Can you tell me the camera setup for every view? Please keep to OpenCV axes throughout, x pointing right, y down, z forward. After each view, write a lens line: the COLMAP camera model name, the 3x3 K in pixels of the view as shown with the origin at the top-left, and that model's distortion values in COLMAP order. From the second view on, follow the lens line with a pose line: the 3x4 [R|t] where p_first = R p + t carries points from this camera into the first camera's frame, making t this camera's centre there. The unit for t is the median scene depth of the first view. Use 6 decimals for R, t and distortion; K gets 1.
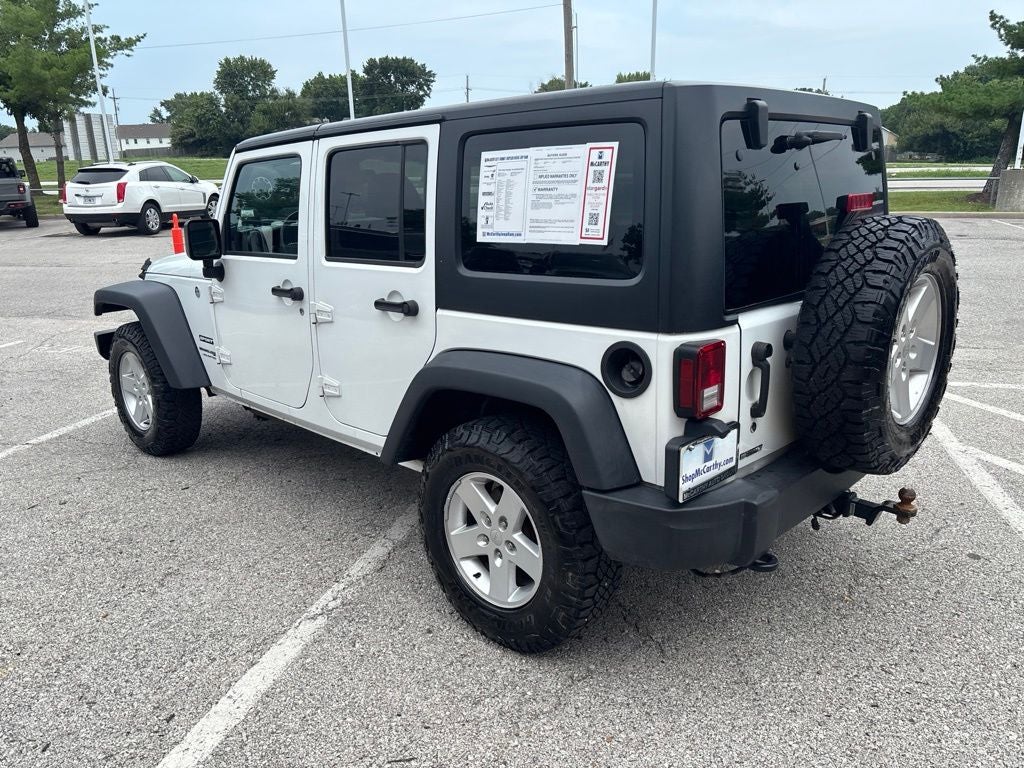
lens RADIAL K [[774.6, 0, 514.5], [0, 774.6, 387.0], [0, 0, 1]] dist [0.065102, -0.080846]
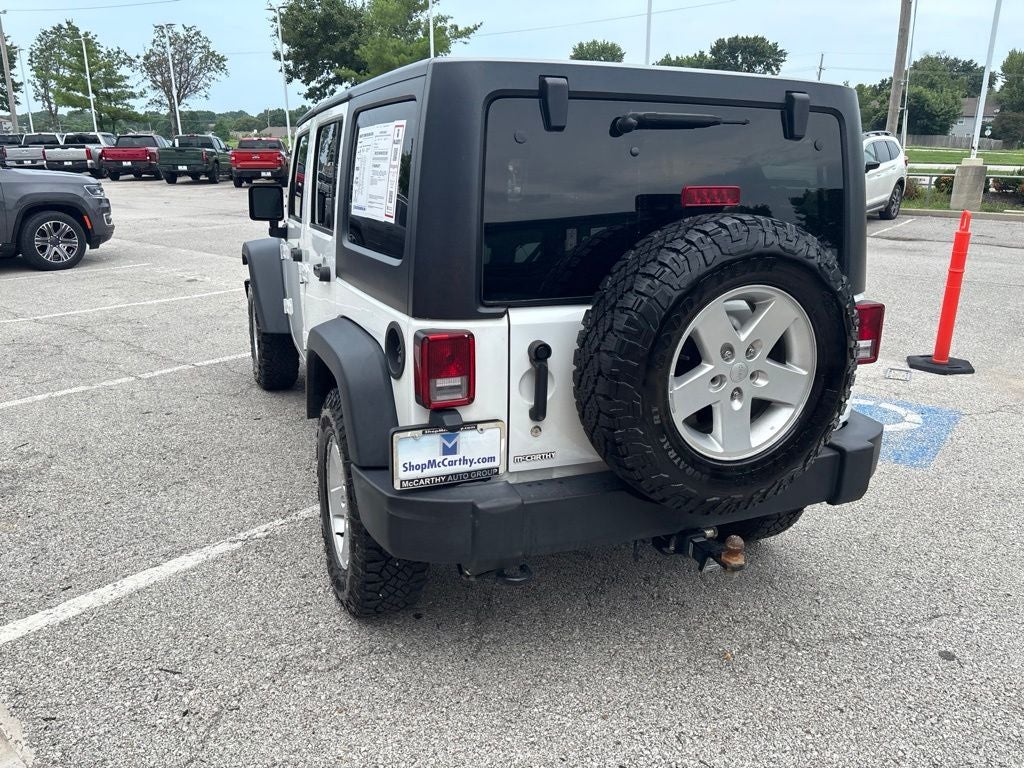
lens RADIAL K [[780.2, 0, 511.6], [0, 780.2, 376.1], [0, 0, 1]] dist [0.065863, -0.081650]
pose [[0.914164, 0.140104, -0.380361, 0.556022], [-0.137967, 0.989886, 0.033027, -0.035873], [0.381141, 0.022285, 0.924248, 0.111516]]
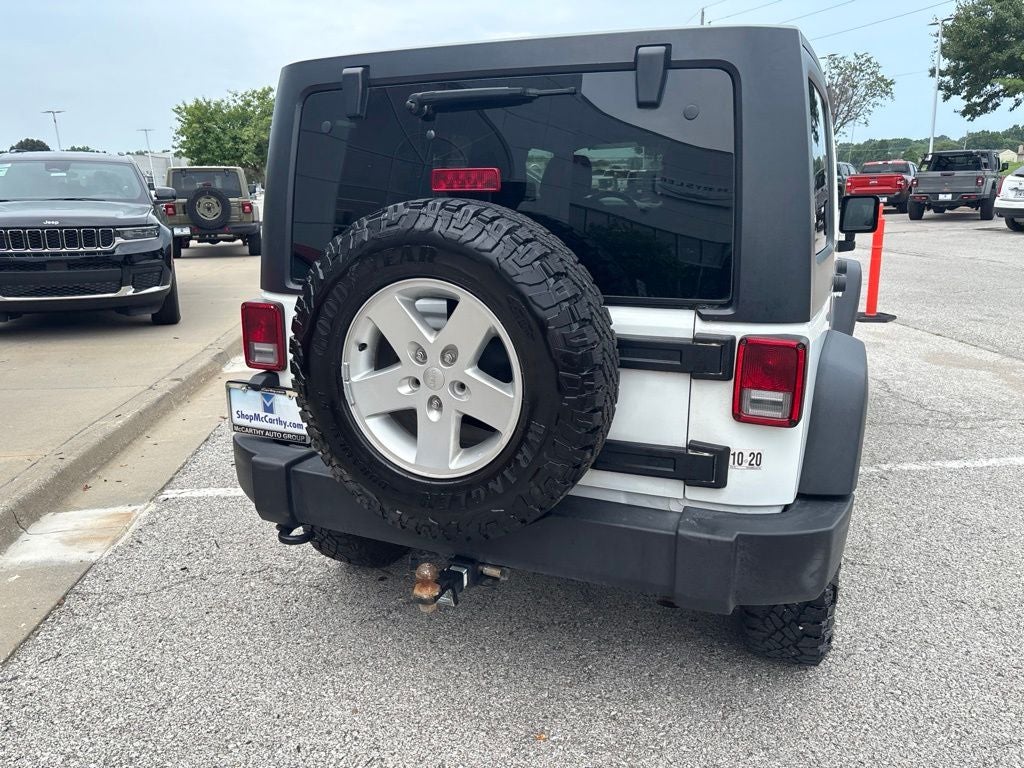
lens RADIAL K [[781.4, 0, 515.6], [0, 781.4, 390.1], [0, 0, 1]] dist [0.070572, -0.085130]
pose [[0.342128, 0.251651, -0.905329, 1.120652], [-0.245966, 0.953861, 0.172190, -0.173132], [0.906890, 0.163769, 0.388240, 0.728373]]
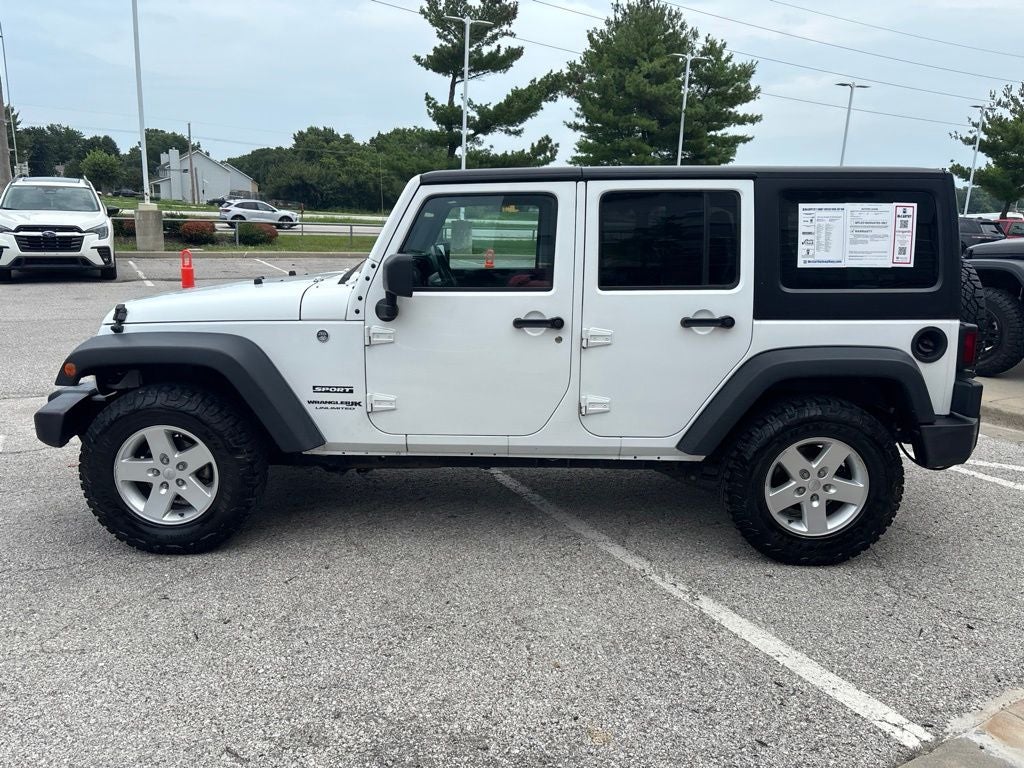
lens RADIAL K [[775.9, 0, 504.3], [0, 775.9, 367.4], [0, 0, 1]] dist [0.029948, -0.030520]
pose [[0.725266, -0.099456, 0.681247, -1.317184], [0.148880, 0.988754, -0.014150, -0.069021], [-0.672179, 0.111687, 0.731917, 0.352847]]
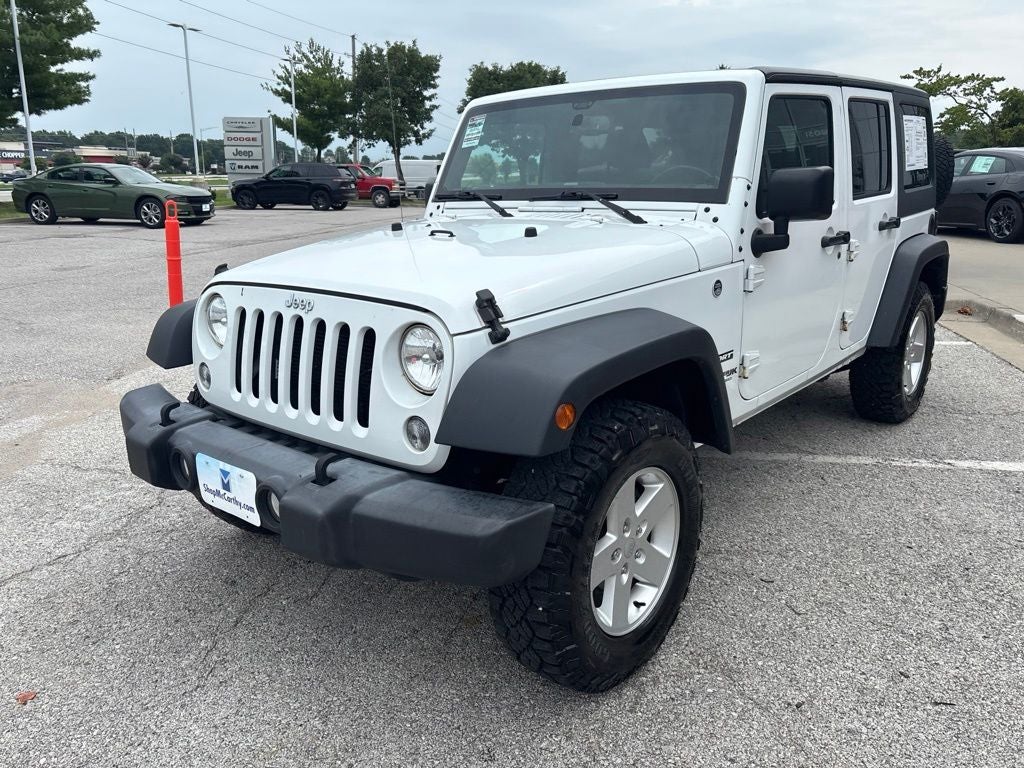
lens RADIAL K [[775.9, 0, 504.3], [0, 775.9, 367.4], [0, 0, 1]] dist [0.029948, -0.030520]
pose [[-0.060213, -0.226546, 0.972137, -1.585453], [0.278239, 0.931495, 0.234309, -0.401171], [-0.958623, 0.284595, 0.006946, 1.823390]]
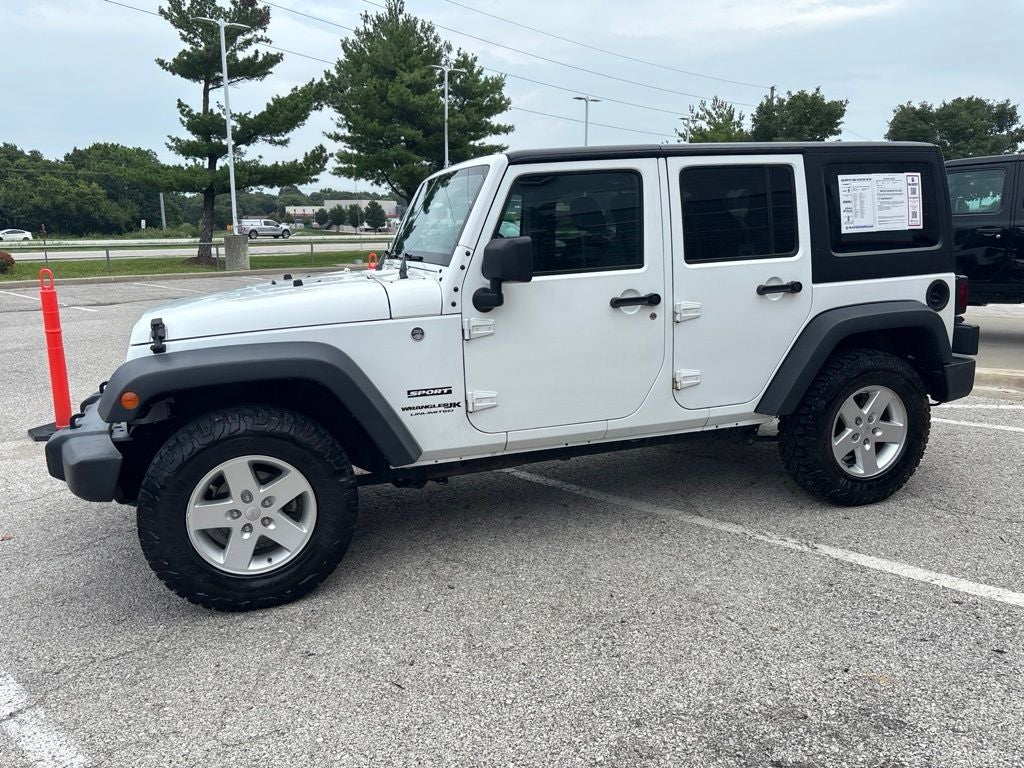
lens RADIAL K [[775.9, 0, 504.3], [0, 775.9, 367.4], [0, 0, 1]] dist [0.029948, -0.030520]
pose [[0.457979, -0.148694, 0.876439, -1.630491], [0.248835, 0.967942, 0.034191, -0.145395], [-0.853426, 0.202431, 0.480297, 0.854146]]
